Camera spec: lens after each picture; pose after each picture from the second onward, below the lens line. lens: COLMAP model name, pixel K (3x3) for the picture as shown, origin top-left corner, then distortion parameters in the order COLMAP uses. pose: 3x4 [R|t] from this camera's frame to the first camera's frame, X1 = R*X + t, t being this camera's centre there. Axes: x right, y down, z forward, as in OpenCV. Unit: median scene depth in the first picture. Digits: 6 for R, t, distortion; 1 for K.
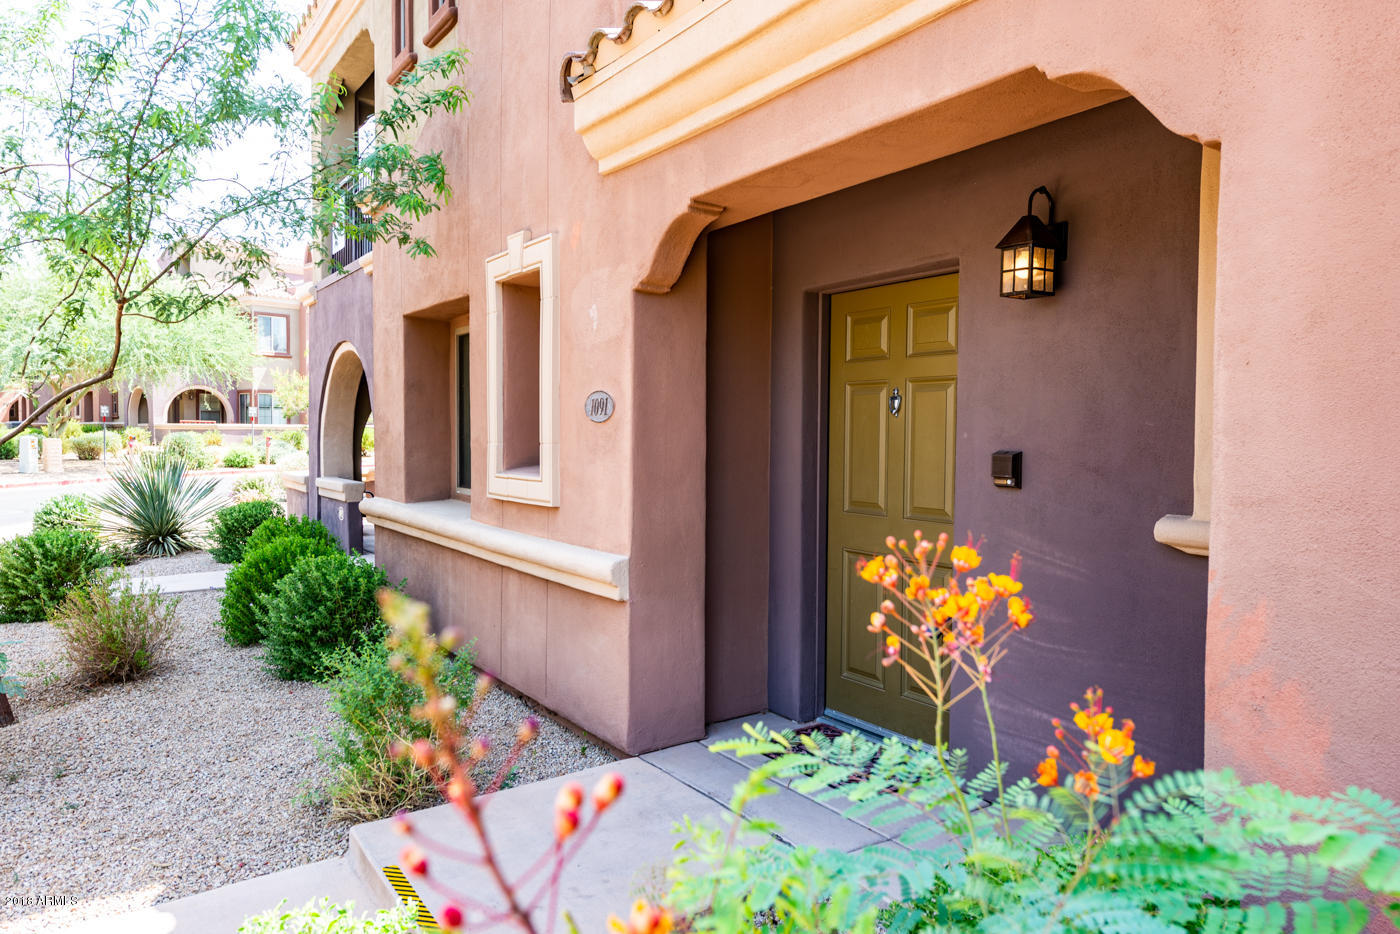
lens RADIAL K [[944.9, 0, 700.6], [0, 944.9, 468.3], [0, 0, 1]] dist [-0.000738, -0.000061]
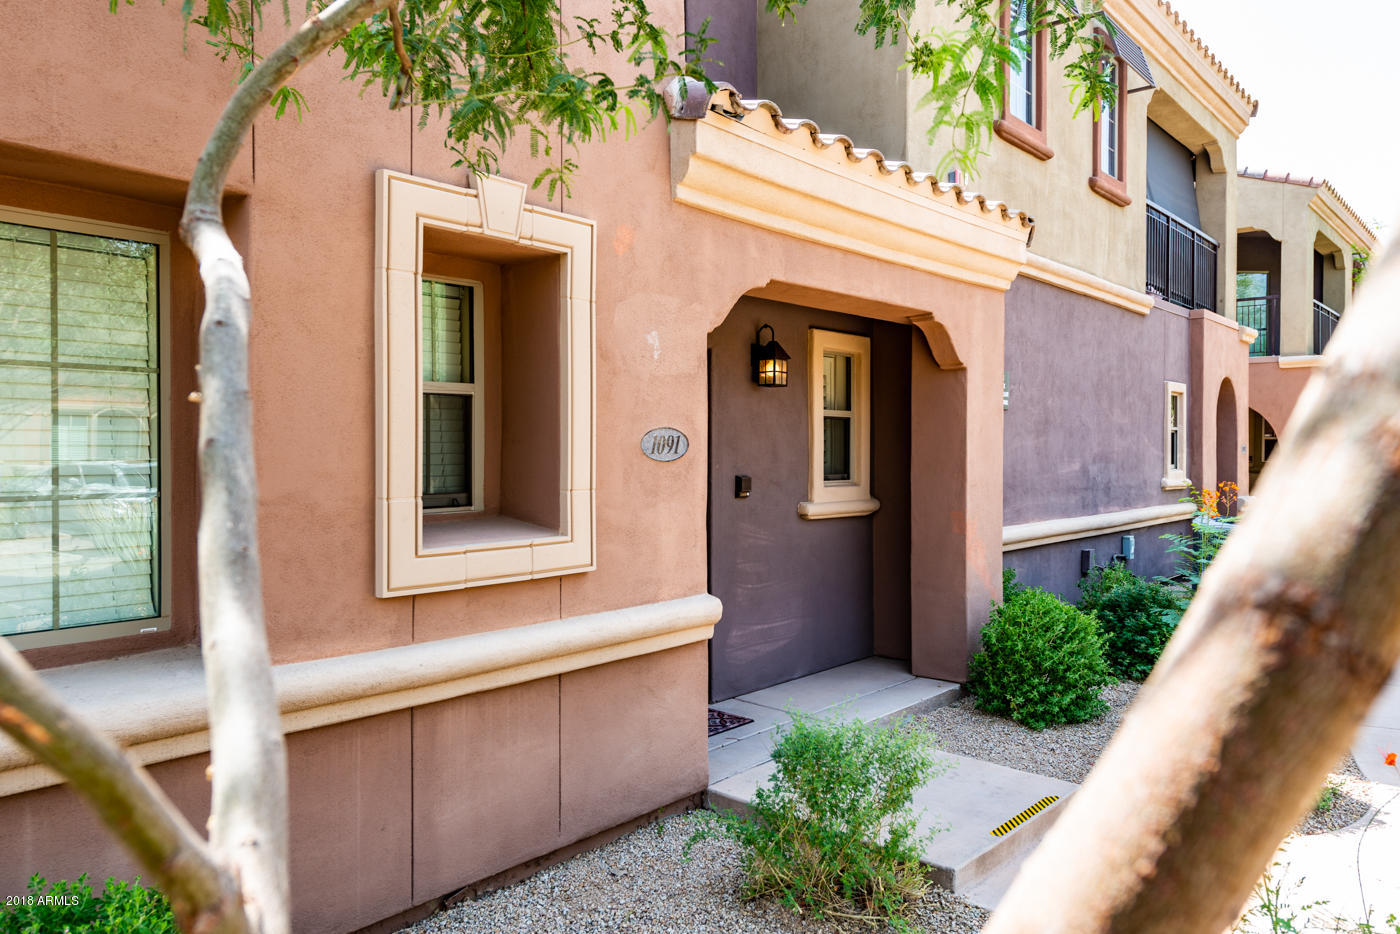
lens RADIAL K [[944.9, 0, 700.1], [0, 944.9, 462.1], [0, 0, 1]] dist [-0.000738, -0.000061]
pose [[-0.250889, -0.017002, 0.967867, -1.010280], [0.037016, 0.998946, 0.027143, -0.072163], [-0.967308, 0.042637, -0.249995, 1.203453]]
